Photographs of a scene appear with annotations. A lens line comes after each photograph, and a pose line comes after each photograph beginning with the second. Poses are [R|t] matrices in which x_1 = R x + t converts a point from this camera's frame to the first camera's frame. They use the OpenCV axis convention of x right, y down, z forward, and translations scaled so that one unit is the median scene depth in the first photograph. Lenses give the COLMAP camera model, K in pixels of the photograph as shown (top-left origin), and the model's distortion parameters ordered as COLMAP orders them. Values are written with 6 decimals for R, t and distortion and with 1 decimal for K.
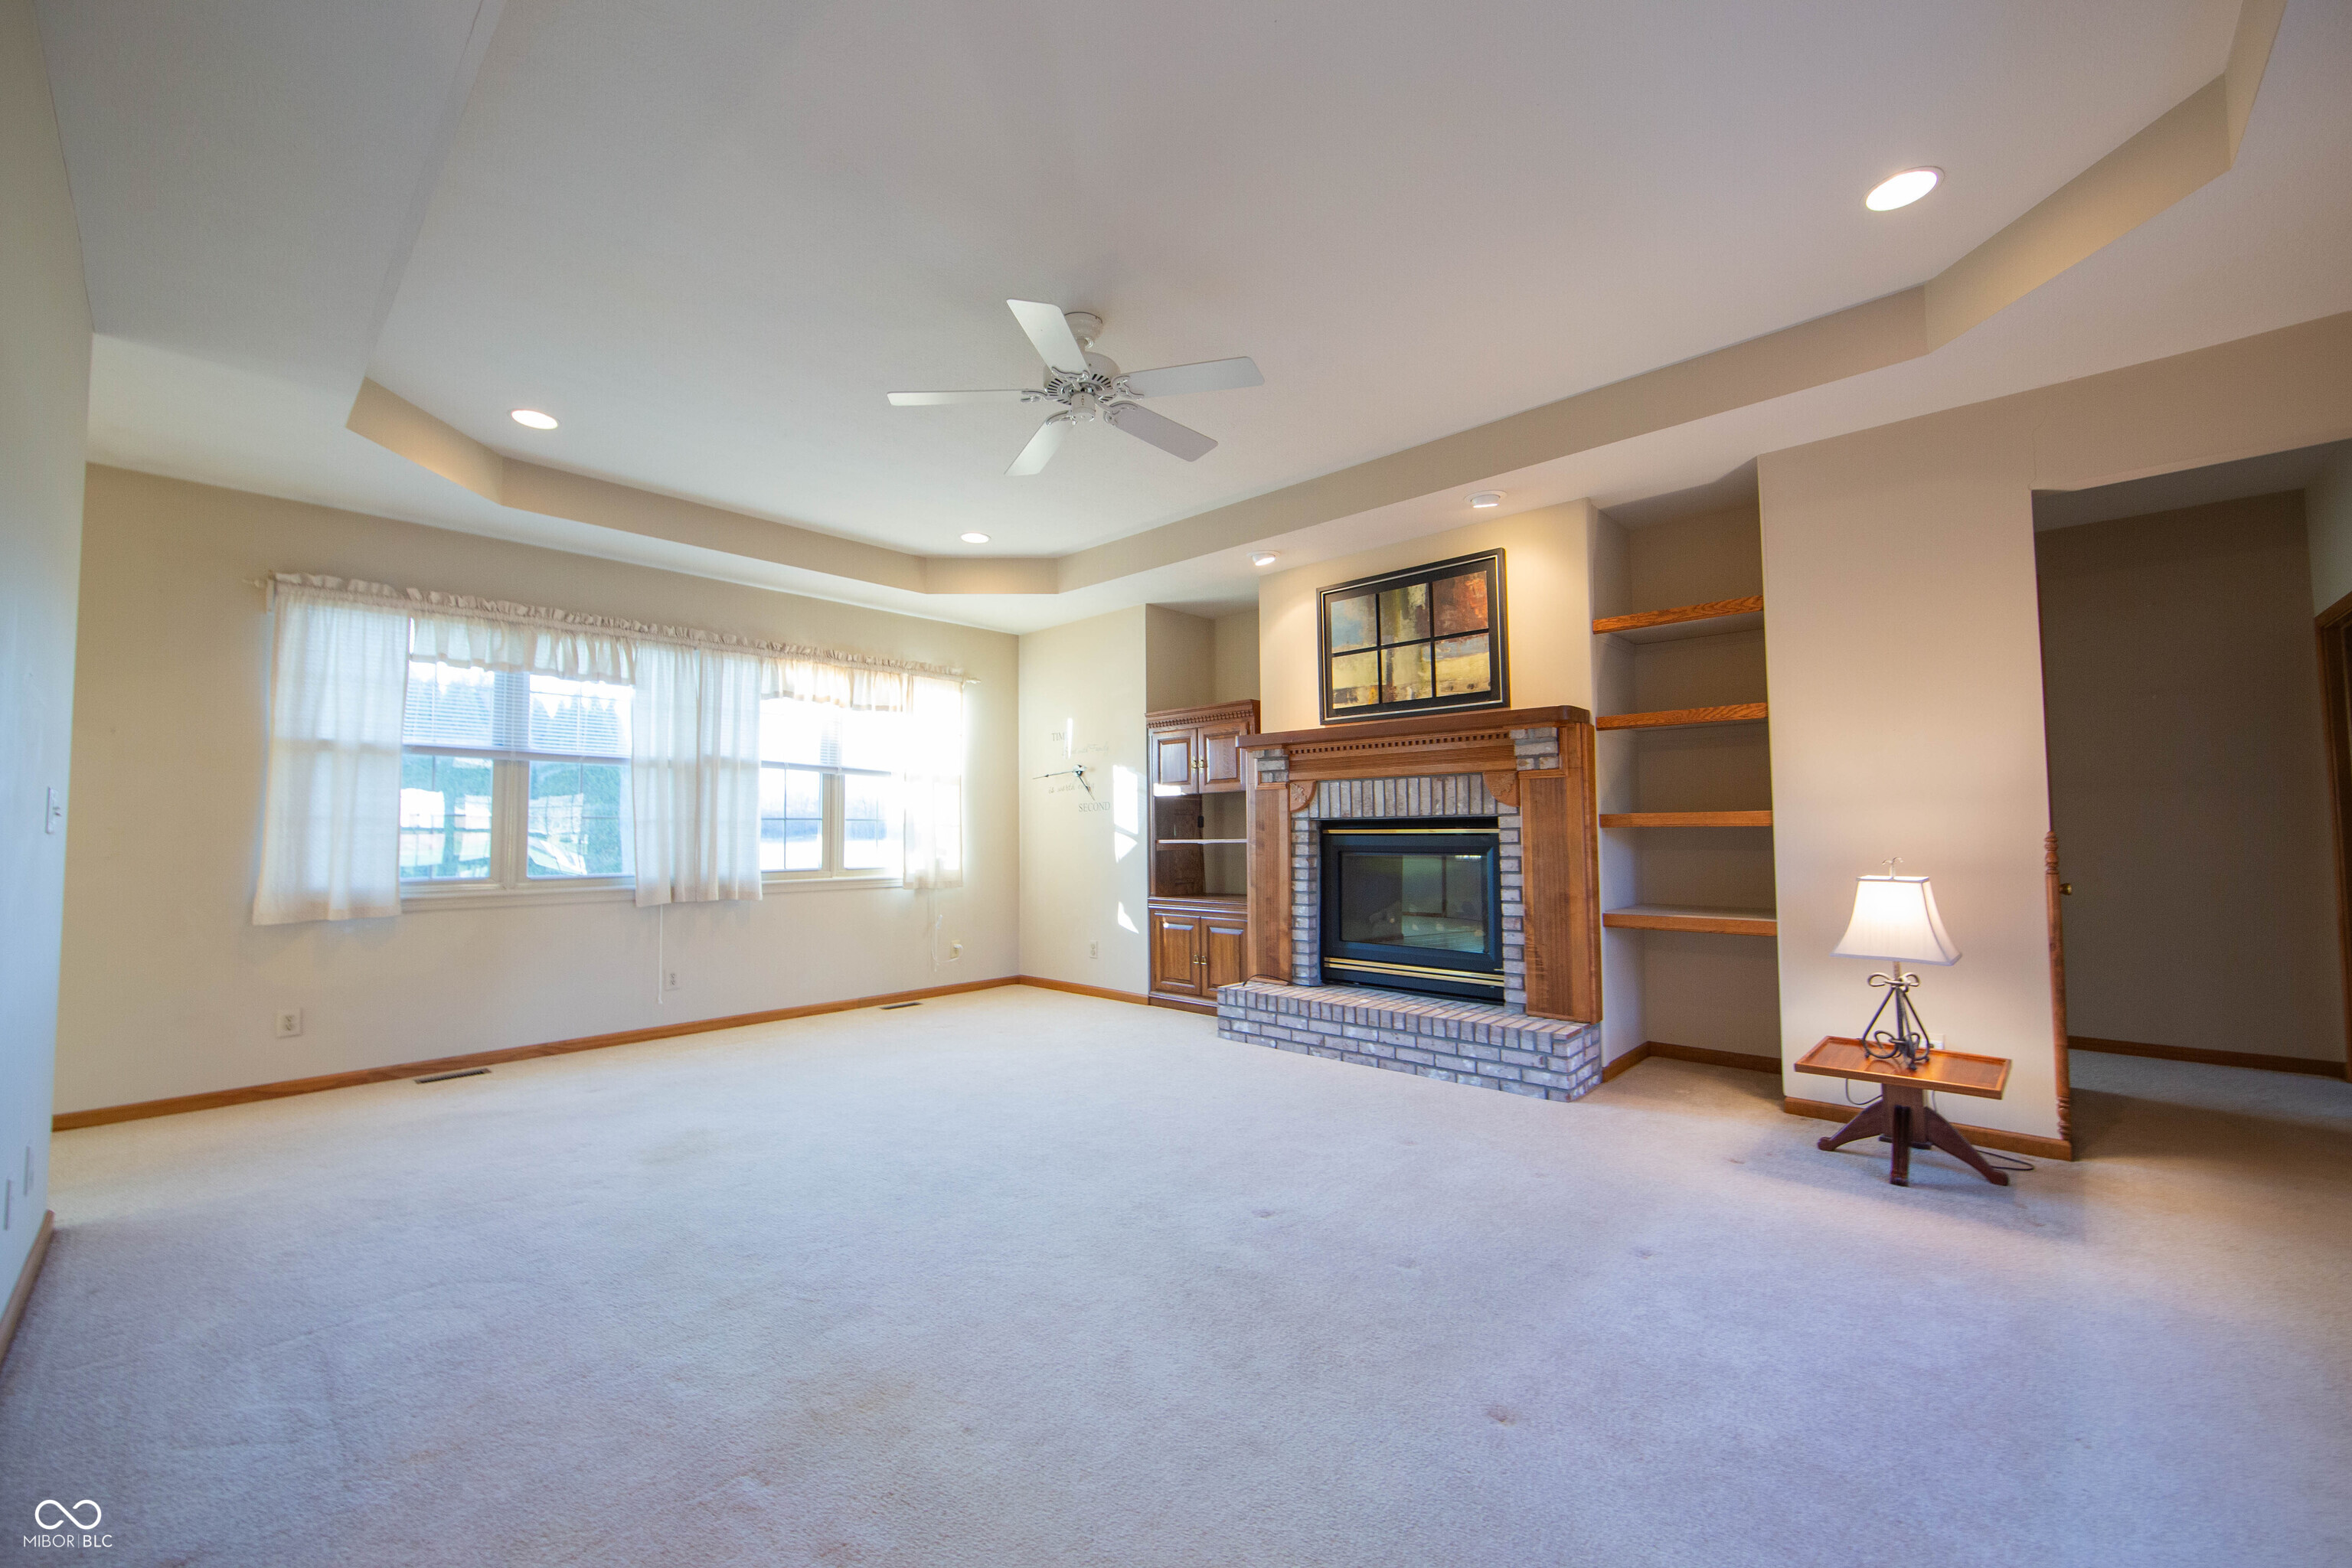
lens RADIAL K [[919.1, 0, 1181.1], [0, 919.1, 786.1], [0, 0, 1]] dist [-0.012213, 0.001369]
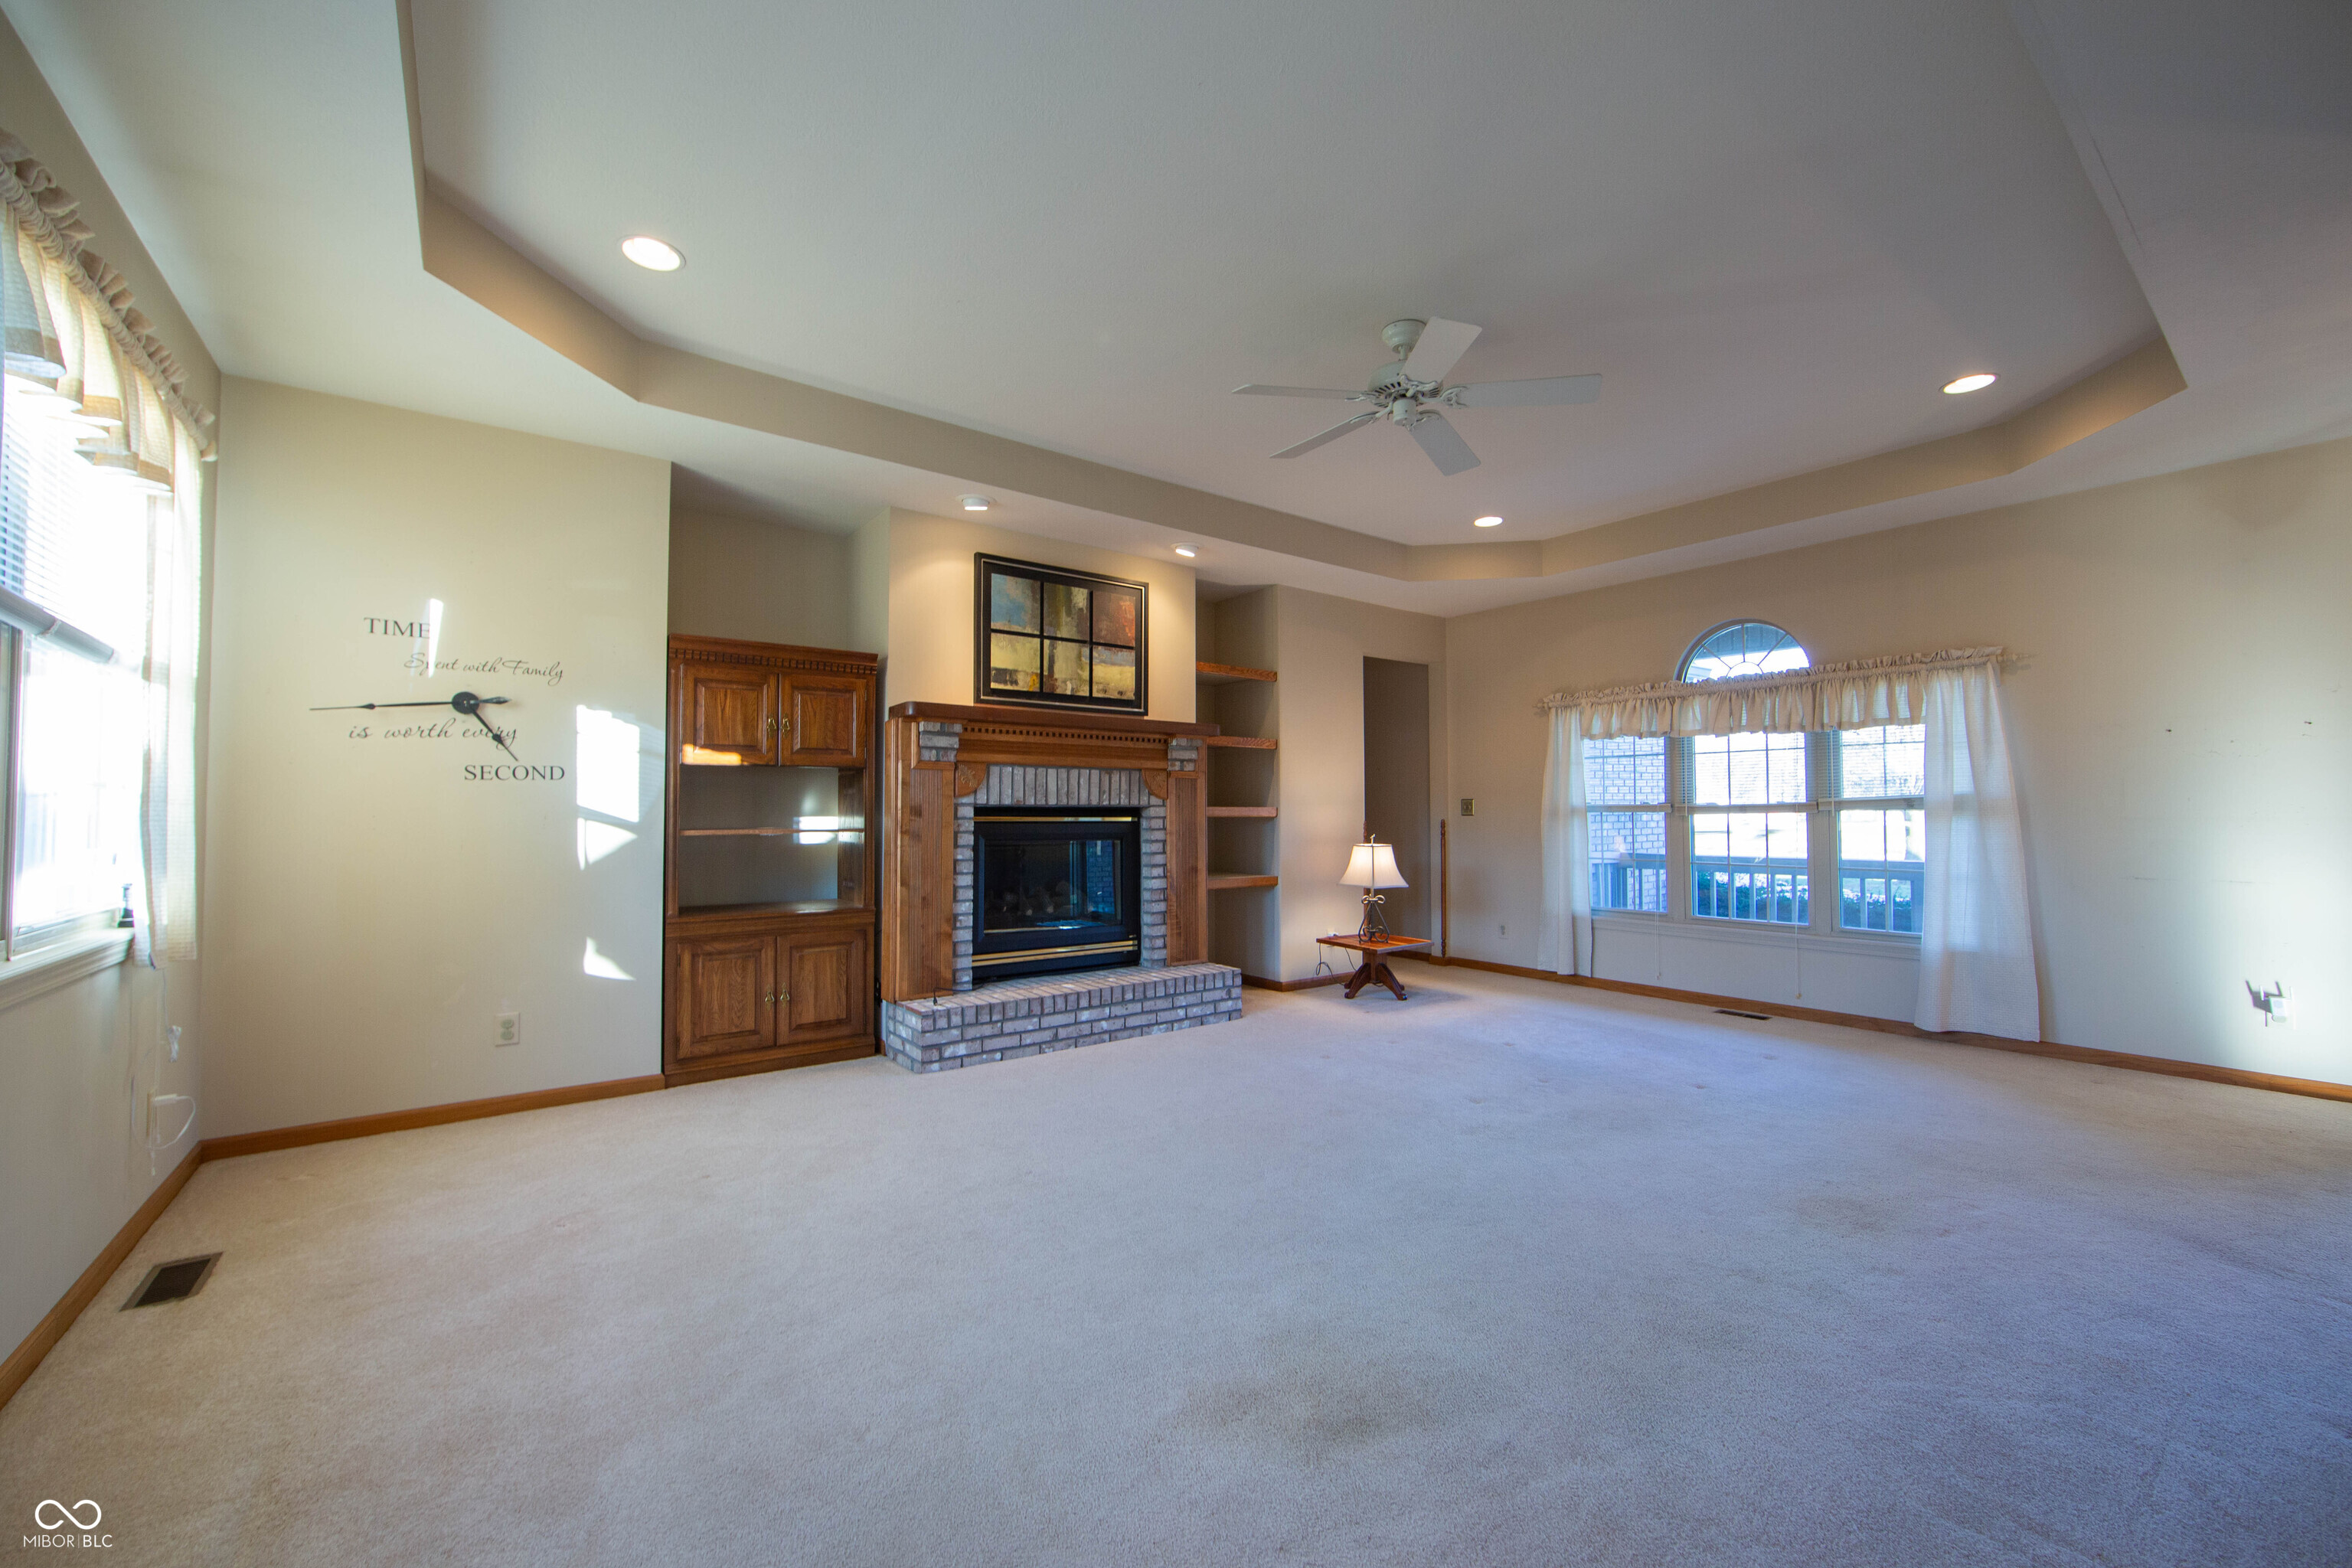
lens RADIAL K [[919.1, 0, 1171.9], [0, 919.1, 784.1], [0, 0, 1]] dist [-0.012213, 0.001369]
pose [[0.187232, 0.042541, 0.981394, -0.777744], [-0.048990, 0.998223, -0.033924, 0.039793], [-0.981093, -0.041727, 0.188983, 0.698671]]
